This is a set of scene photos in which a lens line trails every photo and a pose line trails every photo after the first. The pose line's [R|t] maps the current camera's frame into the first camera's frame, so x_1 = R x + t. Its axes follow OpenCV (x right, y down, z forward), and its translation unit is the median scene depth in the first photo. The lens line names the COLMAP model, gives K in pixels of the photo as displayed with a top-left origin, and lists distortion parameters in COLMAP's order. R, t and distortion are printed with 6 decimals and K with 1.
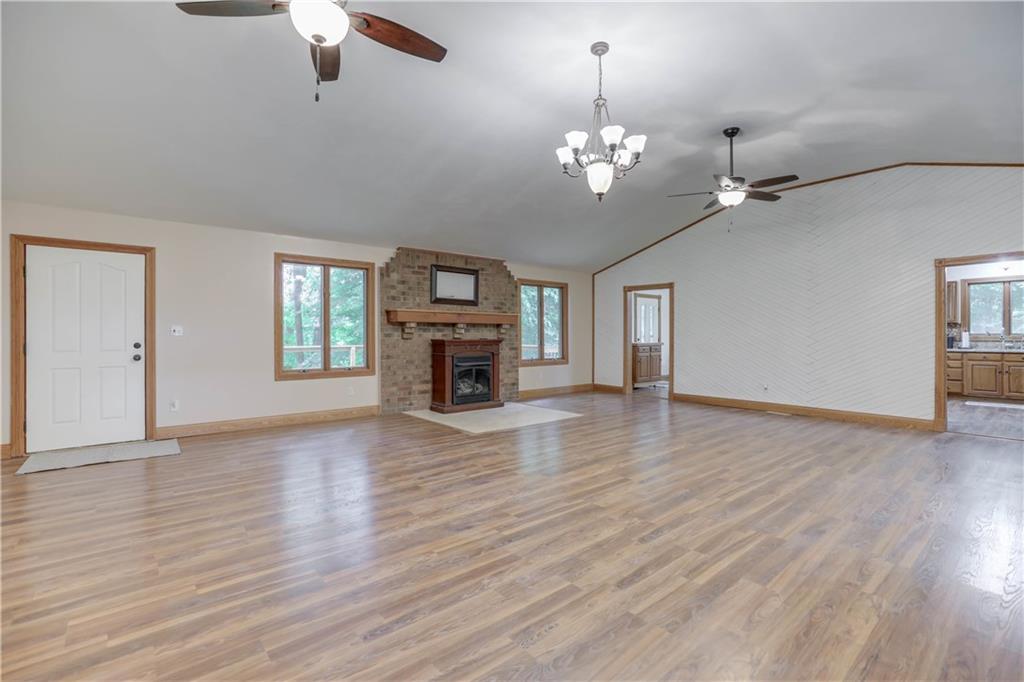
lens RADIAL K [[466.1, 0, 500.9], [0, 466.1, 336.4], [0, 0, 1]] dist [-0.017296, 0.006870]
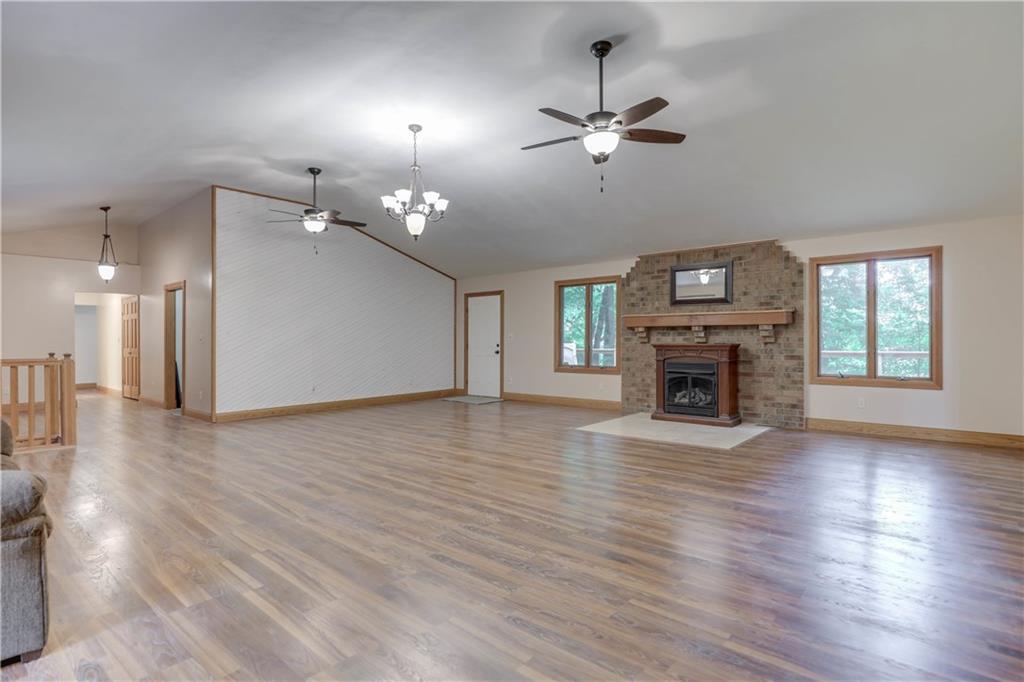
lens RADIAL K [[506.4, 0, 516.2], [0, 506.4, 340.4], [0, 0, 1]] dist [-0.040286, -0.000599]
pose [[0.176274, -0.002135, -0.984339, 0.841651], [-0.003408, 0.999990, -0.002779, 0.003947], [0.984335, 0.003845, 0.176265, 0.510360]]
